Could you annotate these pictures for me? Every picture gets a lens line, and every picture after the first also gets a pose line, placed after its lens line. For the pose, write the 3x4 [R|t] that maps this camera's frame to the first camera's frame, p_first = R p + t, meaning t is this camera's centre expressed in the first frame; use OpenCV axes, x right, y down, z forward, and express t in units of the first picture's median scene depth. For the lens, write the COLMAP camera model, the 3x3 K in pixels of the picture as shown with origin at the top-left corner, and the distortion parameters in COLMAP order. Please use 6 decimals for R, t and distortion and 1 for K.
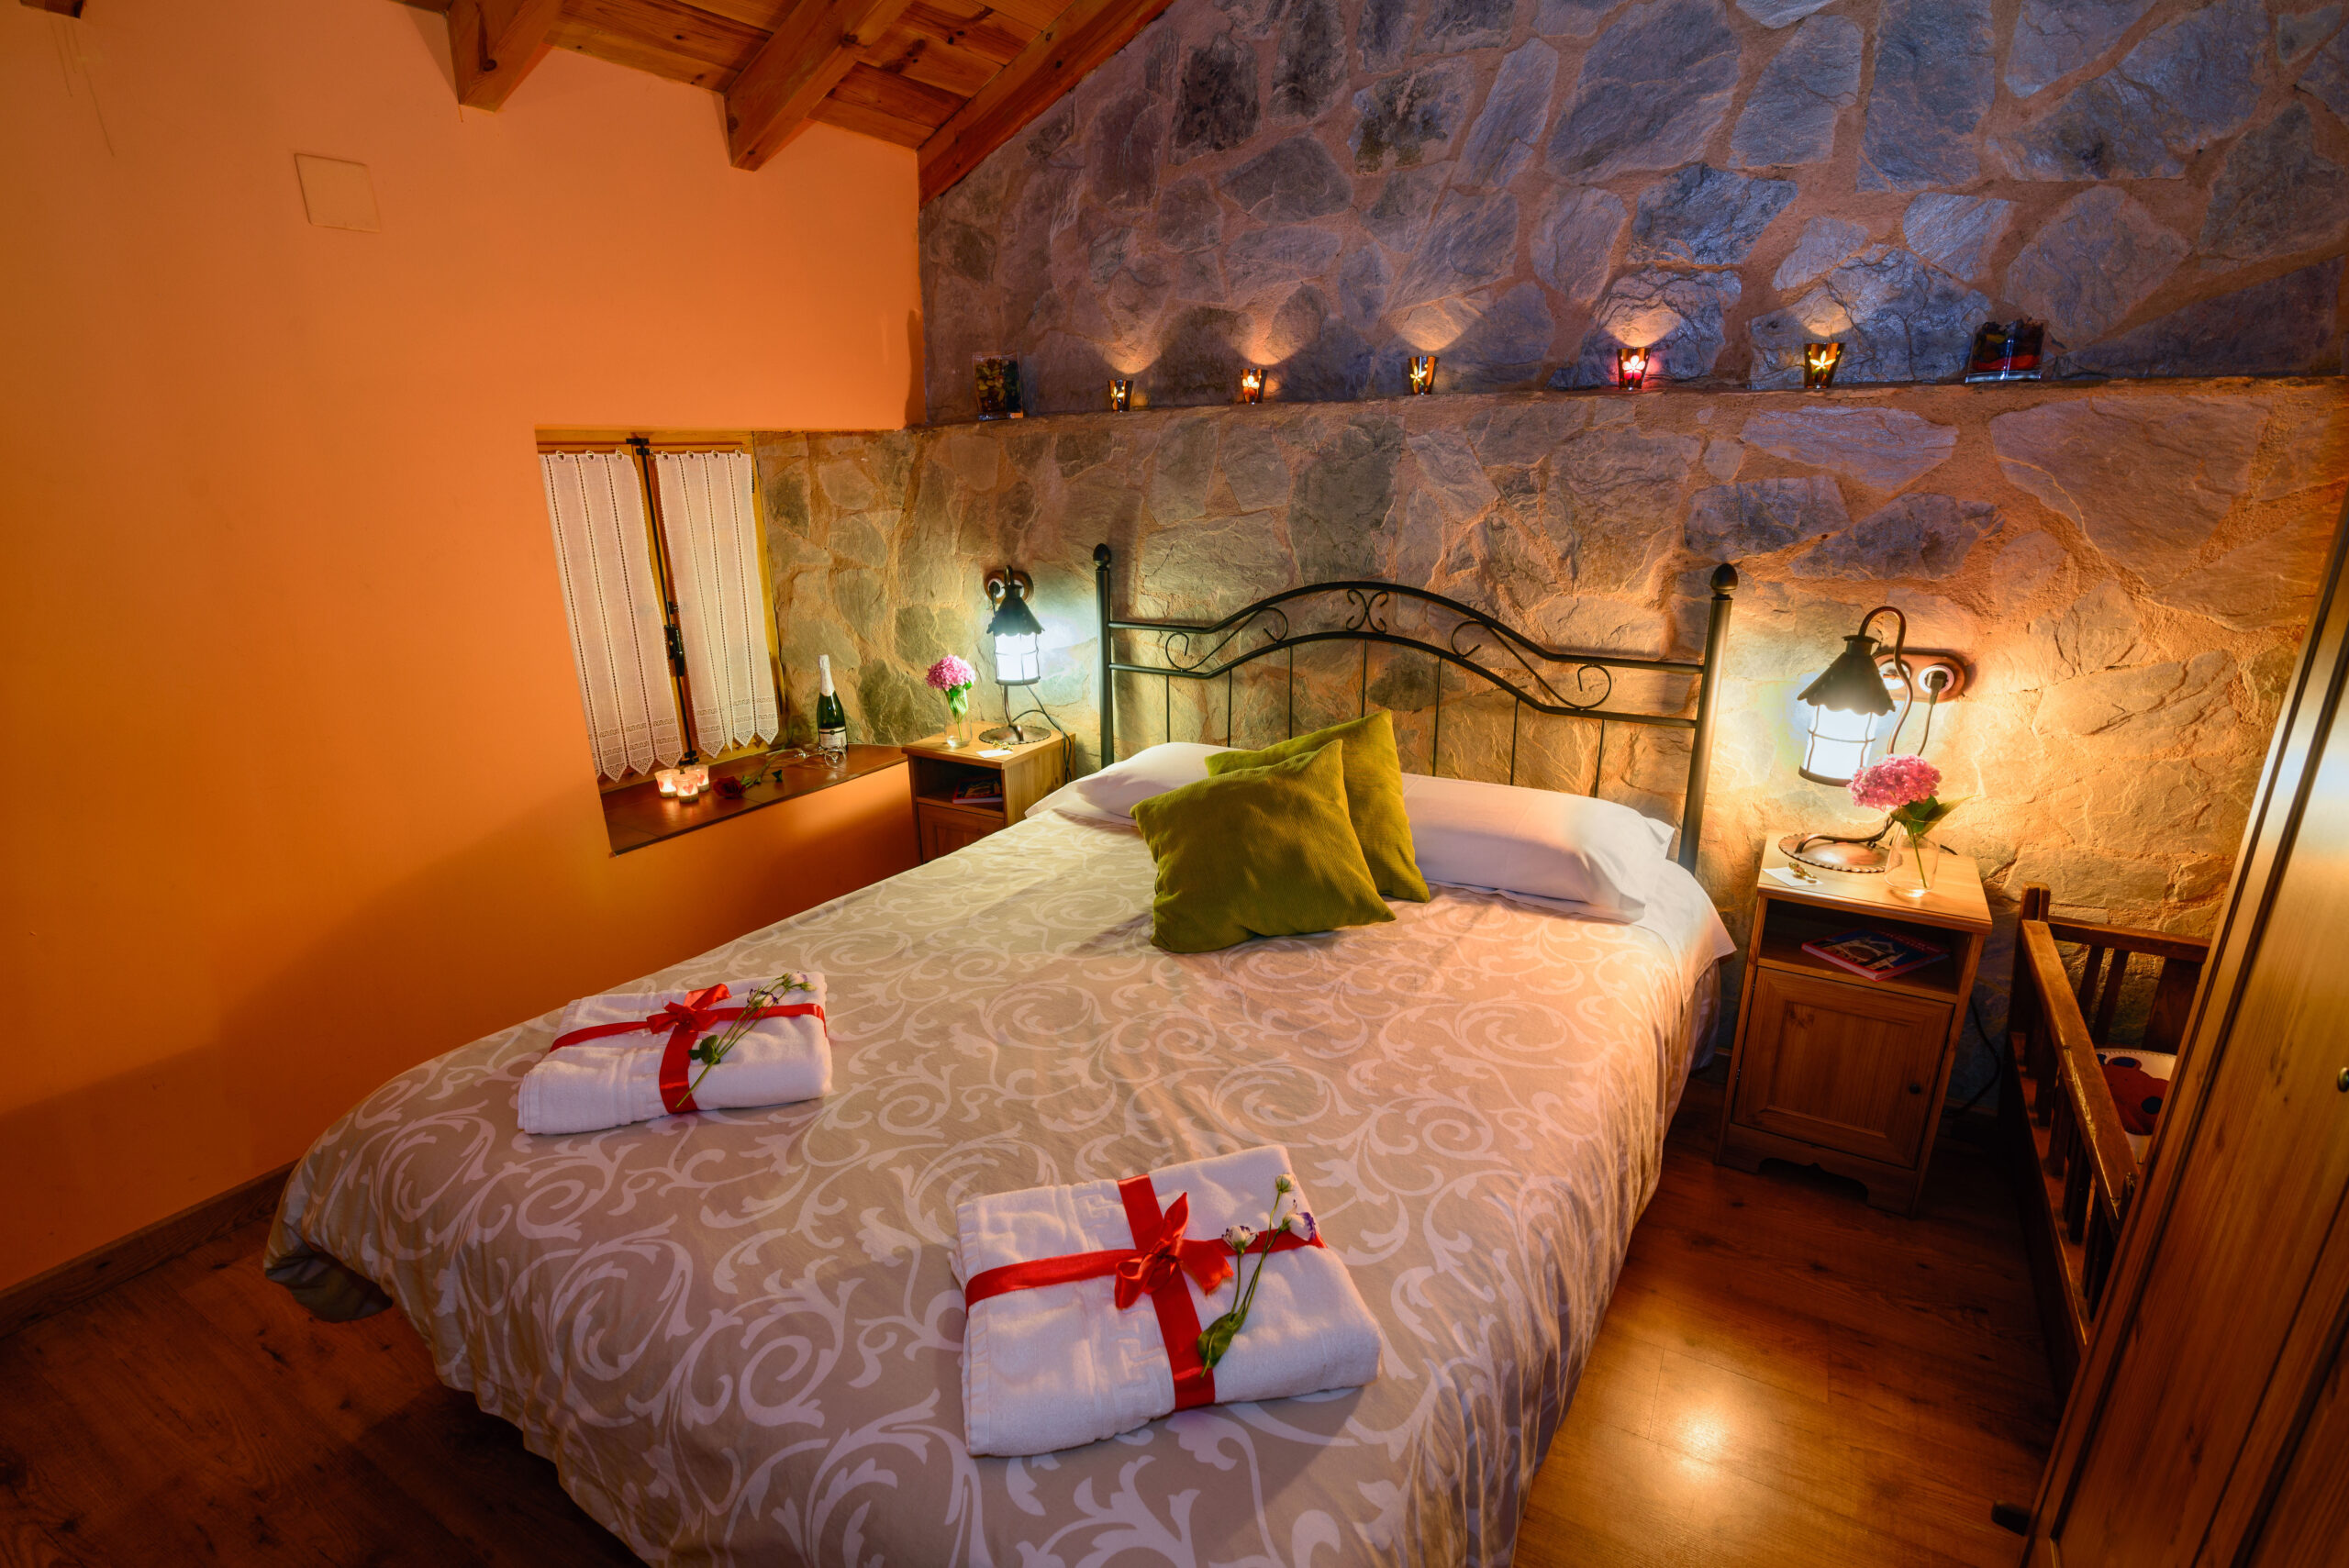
lens RADIAL K [[1068.8, 0, 1166.4], [0, 1068.8, 794.8], [0, 0, 1]] dist [-0.019883, 0.000962]
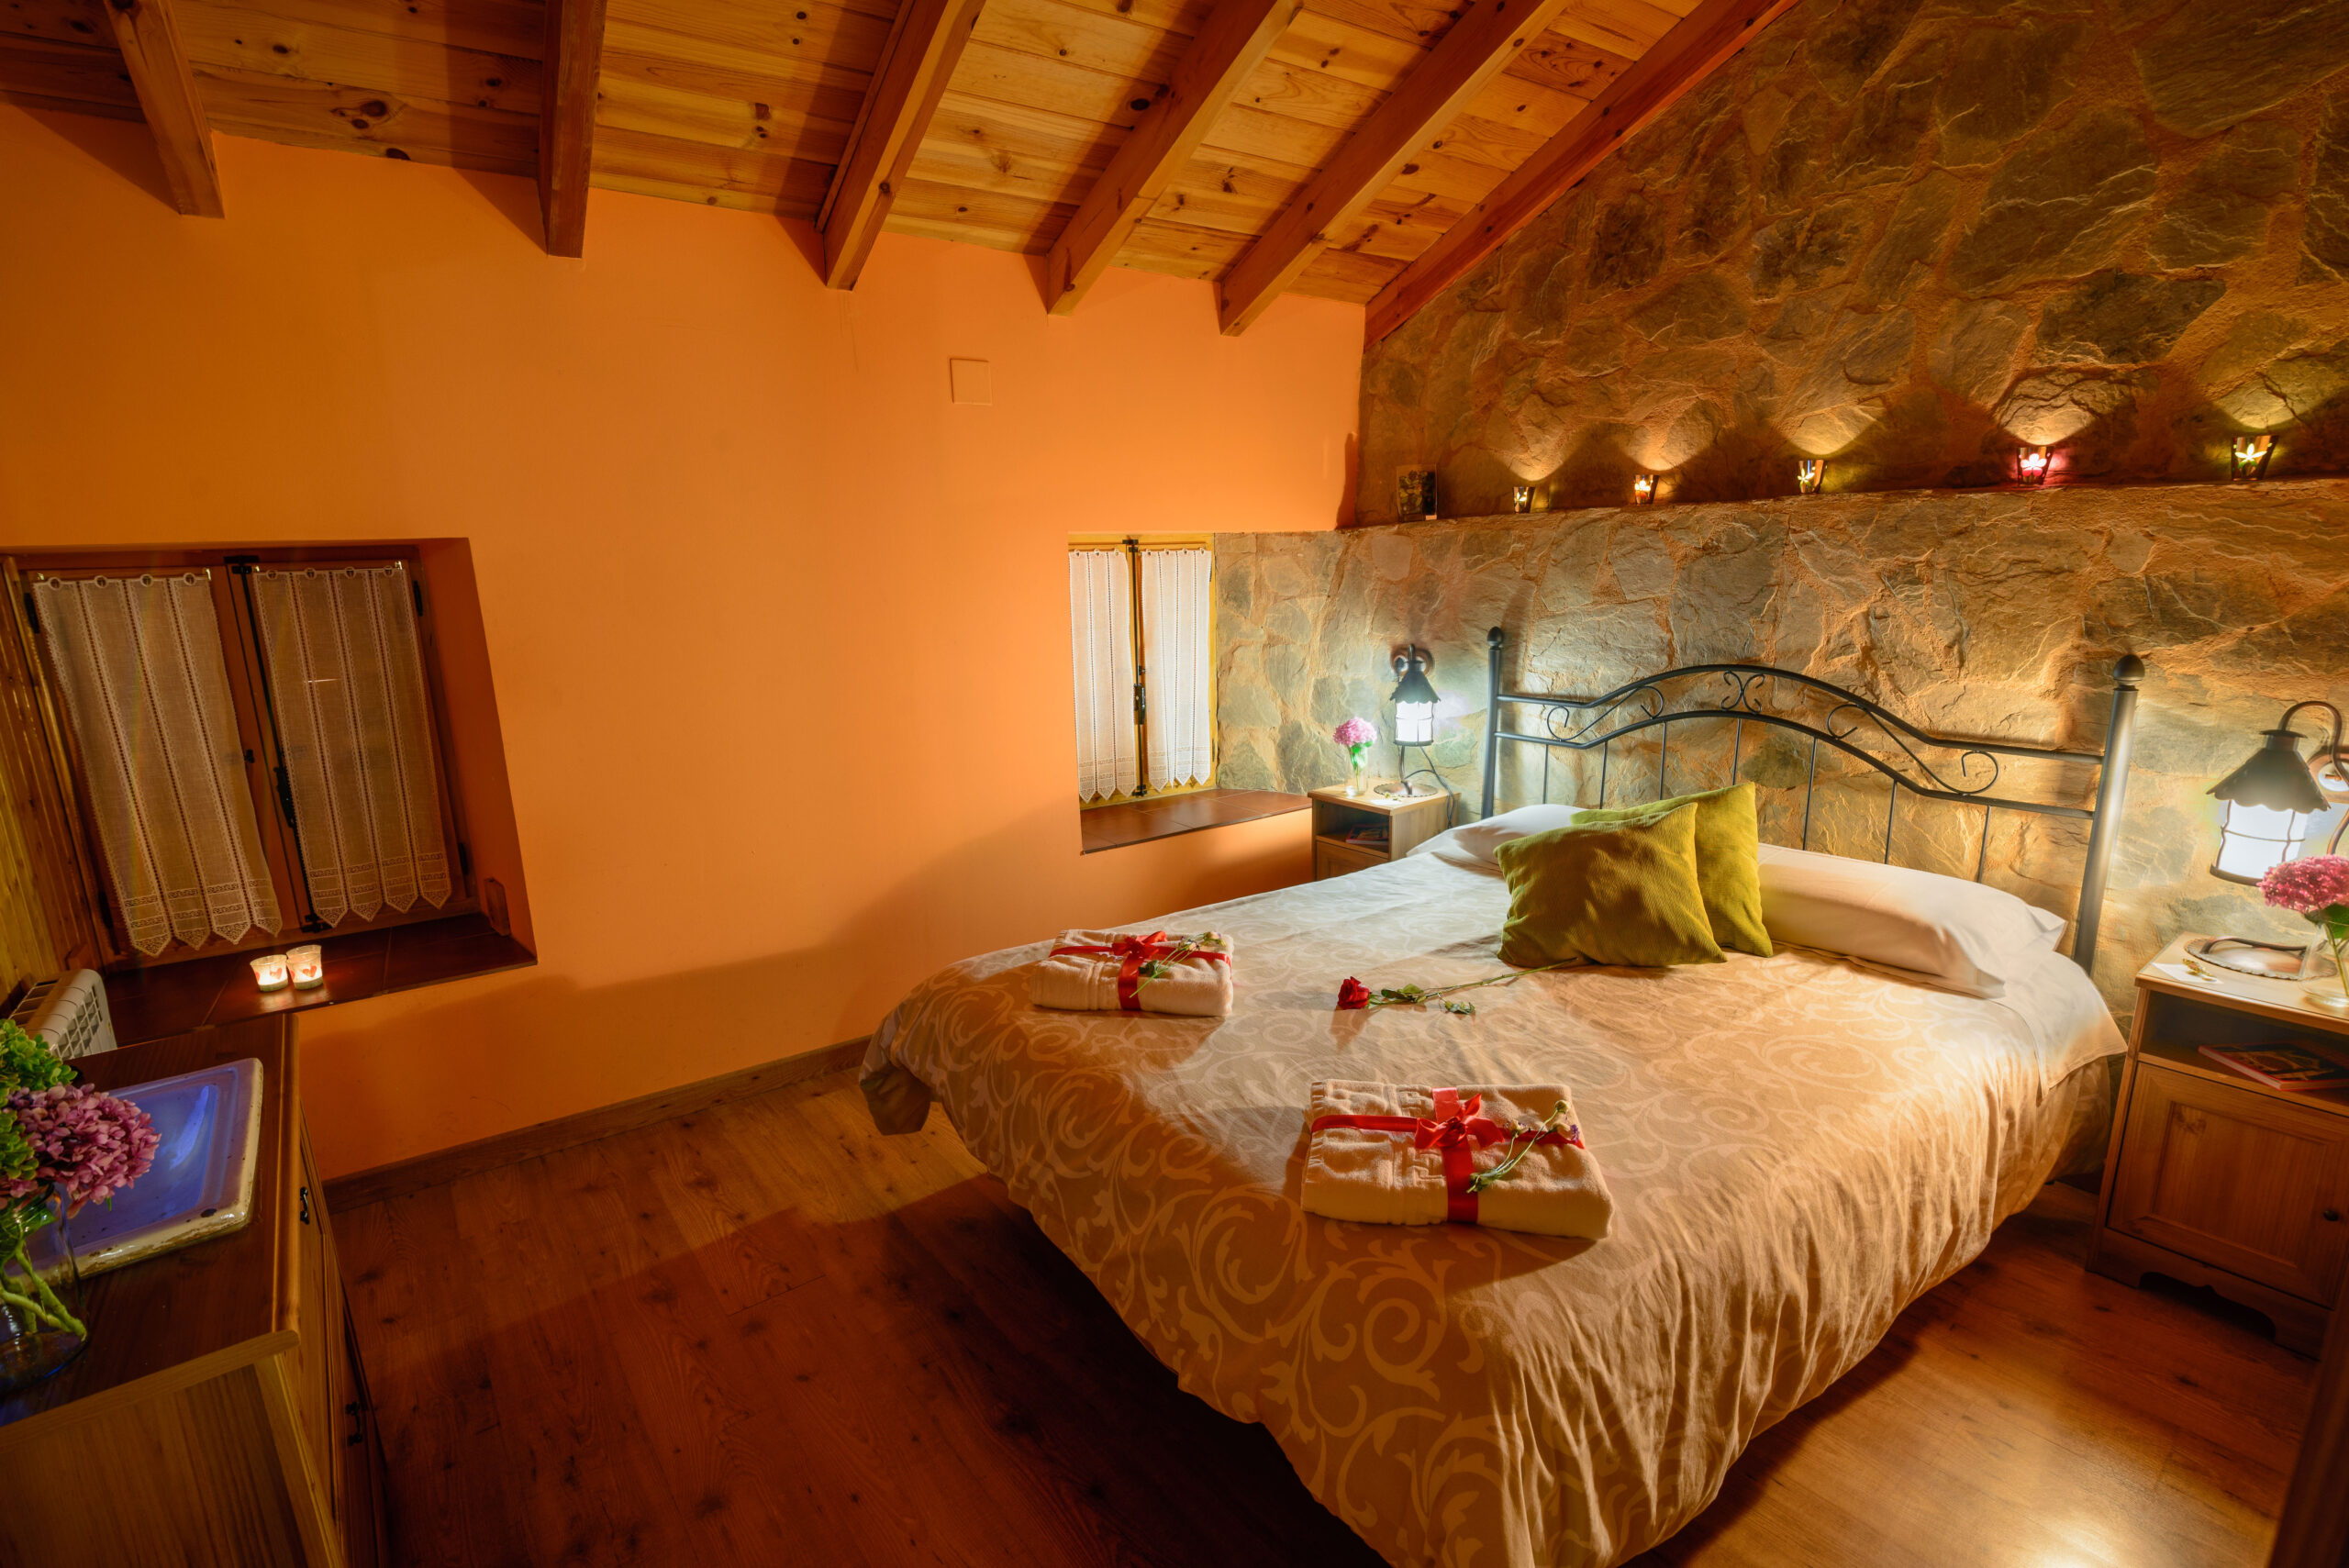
lens RADIAL K [[1068.8, 0, 1166.4], [0, 1068.8, 794.8], [0, 0, 1]] dist [-0.019883, 0.000962]
pose [[0.926275, 0.074937, -0.369323, 0.060393], [-0.104464, 0.992682, -0.060581, 0.062069], [0.362080, 0.094695, 0.927324, -0.211878]]
